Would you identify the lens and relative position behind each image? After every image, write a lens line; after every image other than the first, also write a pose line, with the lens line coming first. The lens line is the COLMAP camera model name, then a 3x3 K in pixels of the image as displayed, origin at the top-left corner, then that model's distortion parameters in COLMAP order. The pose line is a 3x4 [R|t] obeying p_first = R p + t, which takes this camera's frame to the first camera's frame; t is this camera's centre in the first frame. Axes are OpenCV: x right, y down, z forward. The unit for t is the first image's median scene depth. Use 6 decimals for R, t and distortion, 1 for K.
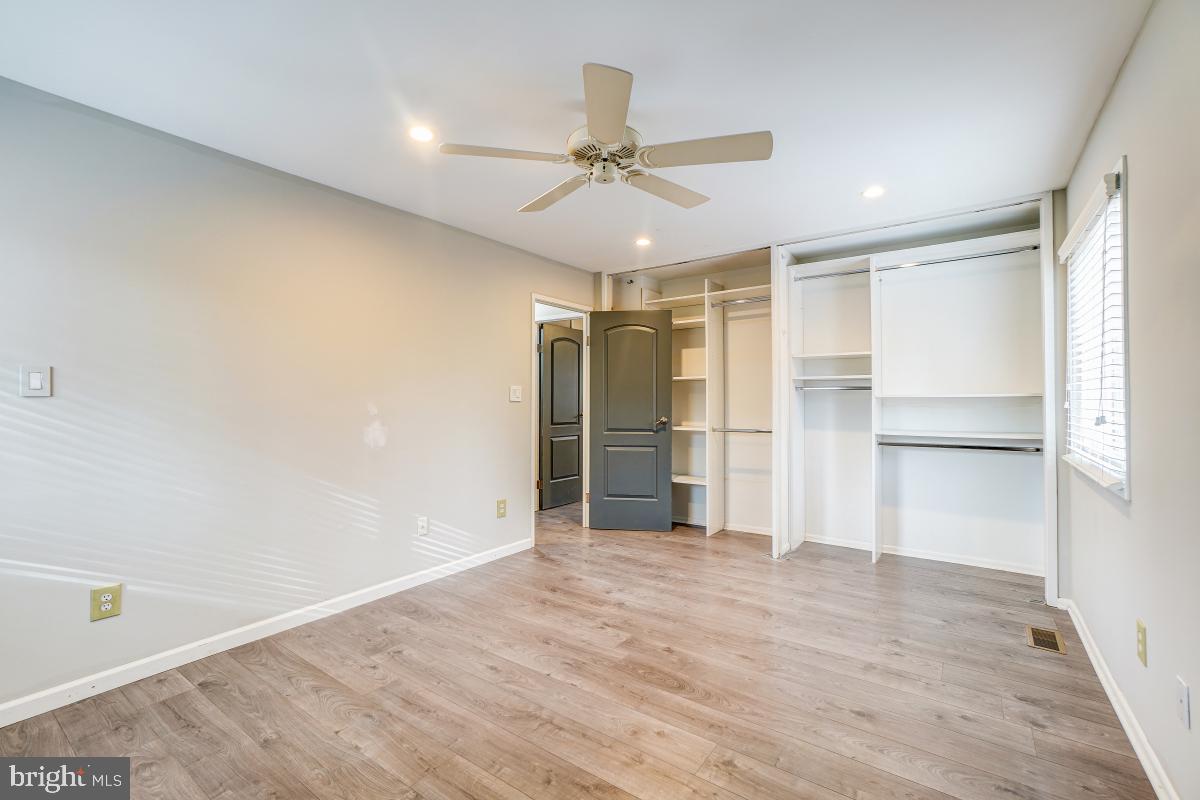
lens RADIAL K [[517.9, 0, 590.1], [0, 517.9, 401.0], [0, 0, 1]] dist [-0.007433, 0.007173]
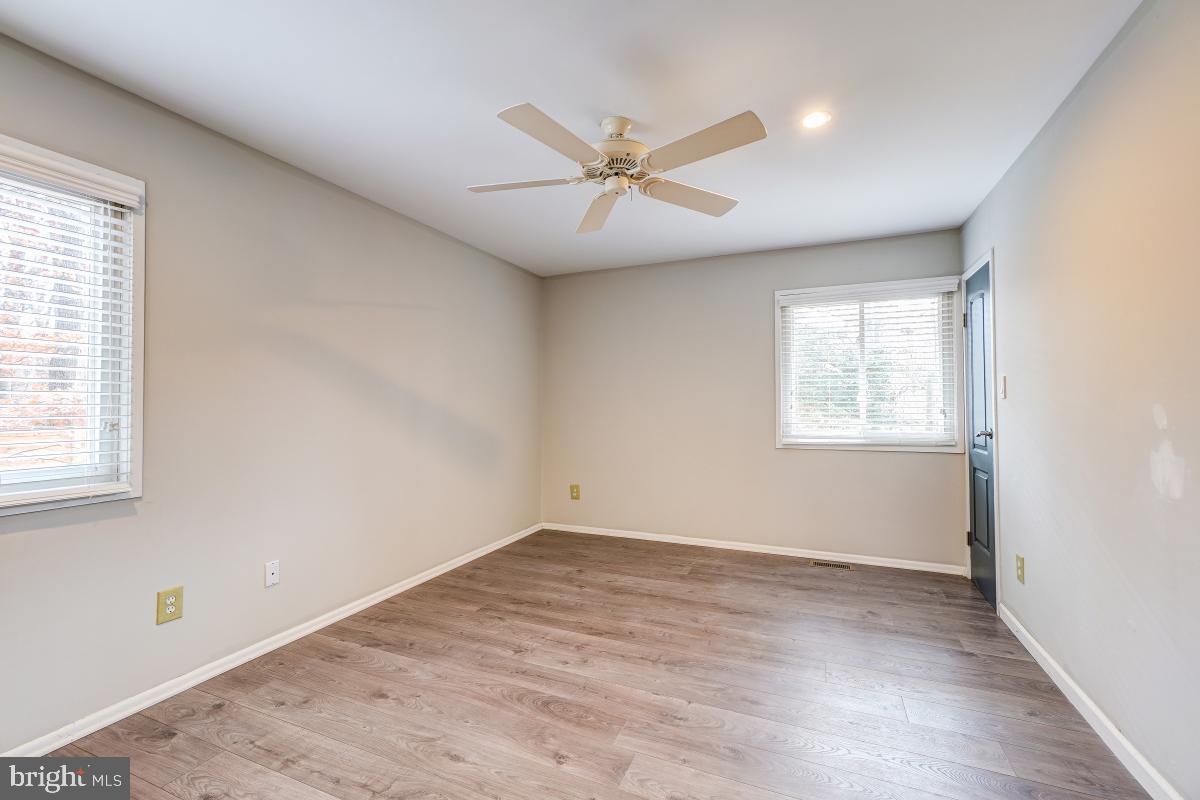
lens RADIAL K [[517.9, 0, 597.2], [0, 517.9, 399.1], [0, 0, 1]] dist [-0.007433, 0.007173]
pose [[-0.974206, 0.001640, -0.225654, 0.310146], [0.002953, 0.999981, -0.005479, -0.002388], [0.225641, -0.006004, -0.974192, 2.027872]]
